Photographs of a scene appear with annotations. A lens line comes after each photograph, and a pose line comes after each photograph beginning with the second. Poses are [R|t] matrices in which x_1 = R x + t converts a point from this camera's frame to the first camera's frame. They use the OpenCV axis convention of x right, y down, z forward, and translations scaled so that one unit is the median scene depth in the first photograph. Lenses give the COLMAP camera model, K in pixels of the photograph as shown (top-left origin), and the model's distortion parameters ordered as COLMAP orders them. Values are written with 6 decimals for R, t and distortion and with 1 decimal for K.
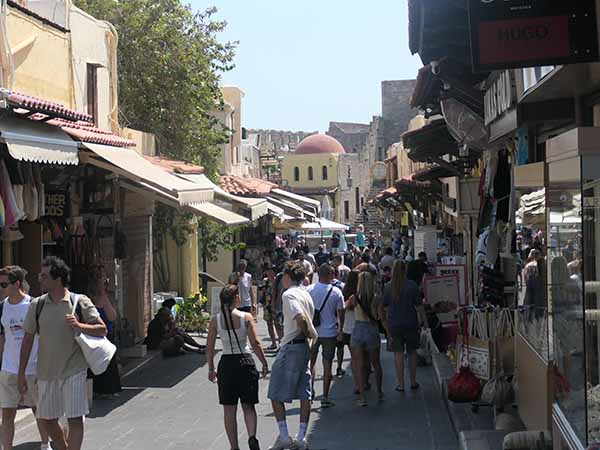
lens RADIAL K [[1416.8, 0, 300.0], [0, 1416.8, 225.0], [0, 0, 1]] dist [0.034798, 0.000000]
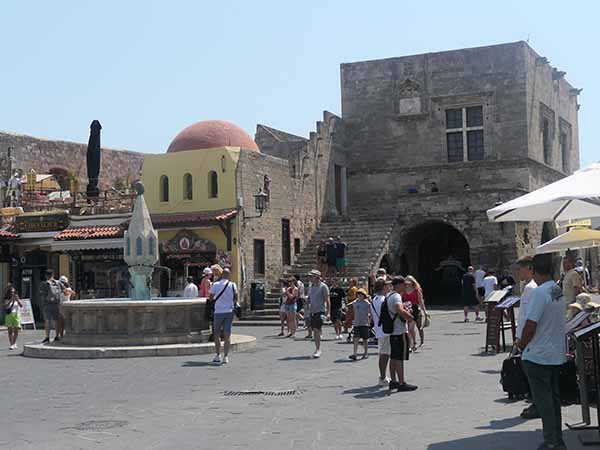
lens RADIAL K [[934.0, 0, 299.7], [0, 934.0, 224.6], [0, 0, 1]] dist [-0.320695, 0.000000]
pose [[0.998615, -0.002167, -0.052562, 0.065010], [-0.002701, 0.995723, -0.092353, 0.009498], [0.052537, 0.092368, 0.994338, 0.633497]]
